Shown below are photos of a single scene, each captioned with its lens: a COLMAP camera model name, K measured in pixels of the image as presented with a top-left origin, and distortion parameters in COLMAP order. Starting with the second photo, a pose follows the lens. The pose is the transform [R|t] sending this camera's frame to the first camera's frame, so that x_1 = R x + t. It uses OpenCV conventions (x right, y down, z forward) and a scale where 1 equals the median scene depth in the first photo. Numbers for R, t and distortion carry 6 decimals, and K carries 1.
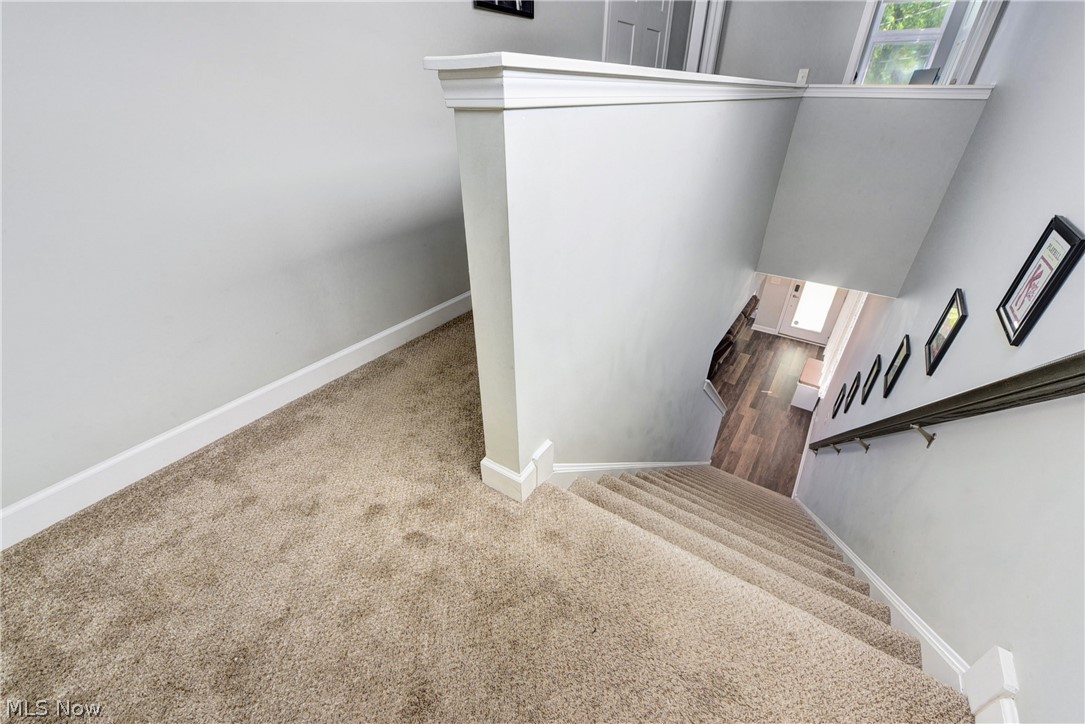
lens RADIAL K [[433.1, 0, 544.8], [0, 433.1, 363.4], [0, 0, 1]] dist [-0.008762, -0.000483]
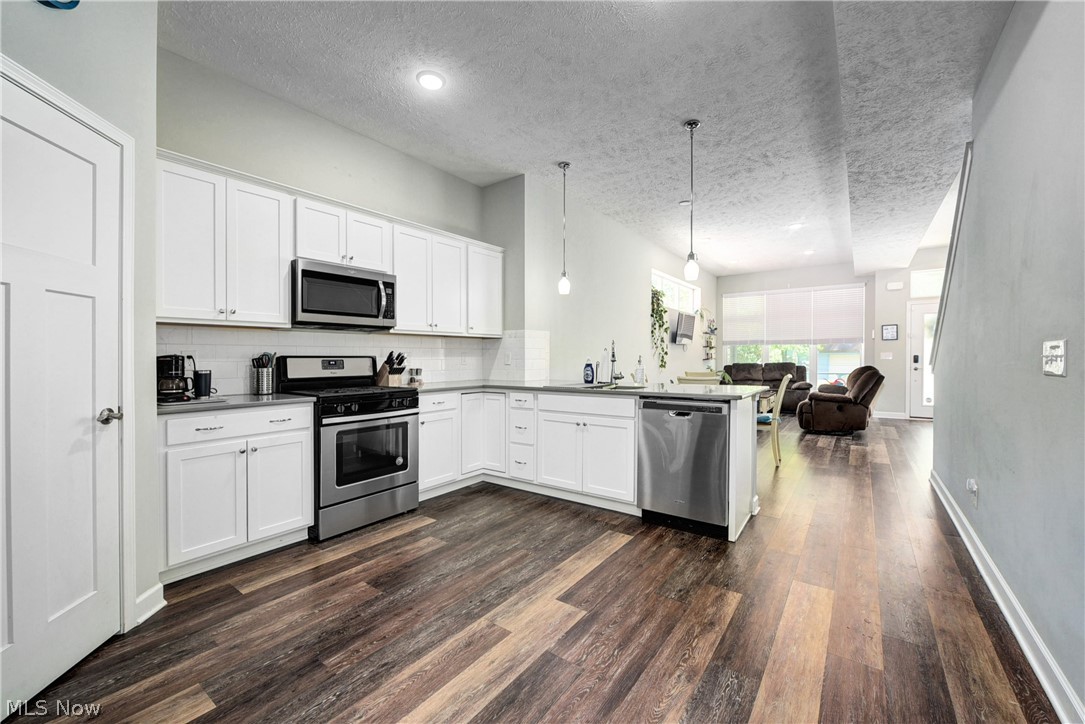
lens RADIAL K [[433.1, 0, 544.8], [0, 433.1, 363.4], [0, 0, 1]] dist [-0.008762, -0.000483]
pose [[0.999453, -0.003243, -0.032912, -0.178329], [-0.014275, 0.855389, -0.517790, 0.345474], [0.029832, 0.517977, 0.854874, 0.240333]]
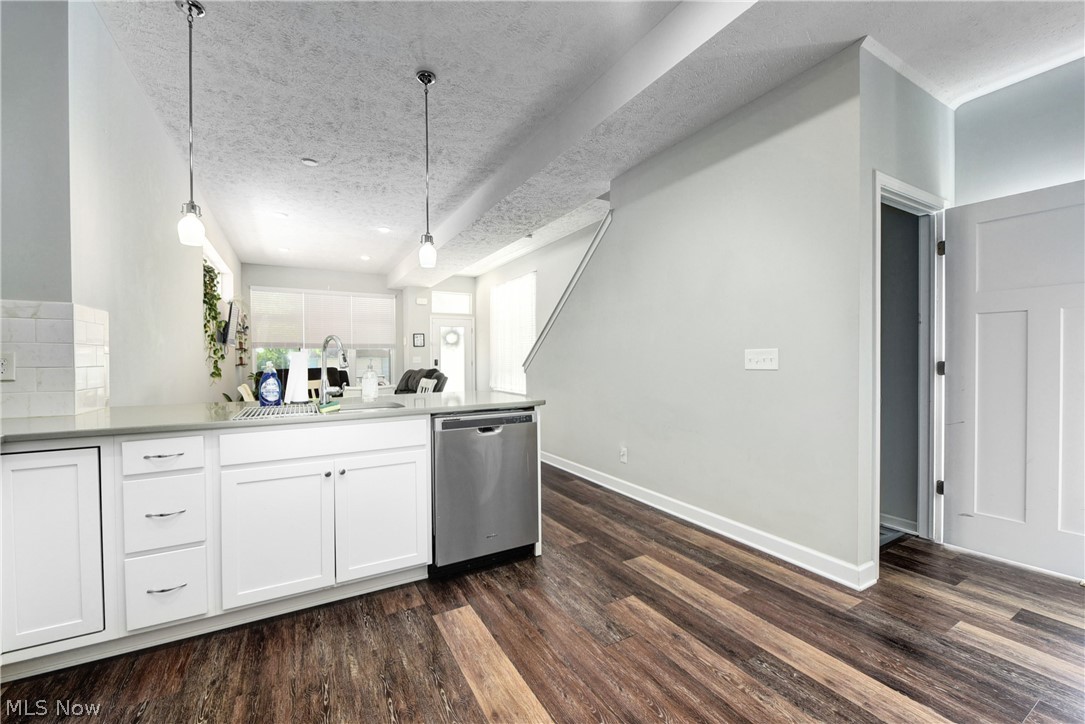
lens RADIAL K [[433.0, 0, 542.2], [0, 433.0, 368.1], [0, 0, 1]] dist [-0.009602, -0.000073]
pose [[0.441191, -0.021639, 0.897152, -0.331827], [0.482041, 0.848959, -0.216576, 0.236055], [-0.756959, 0.528016, 0.384984, 0.414946]]
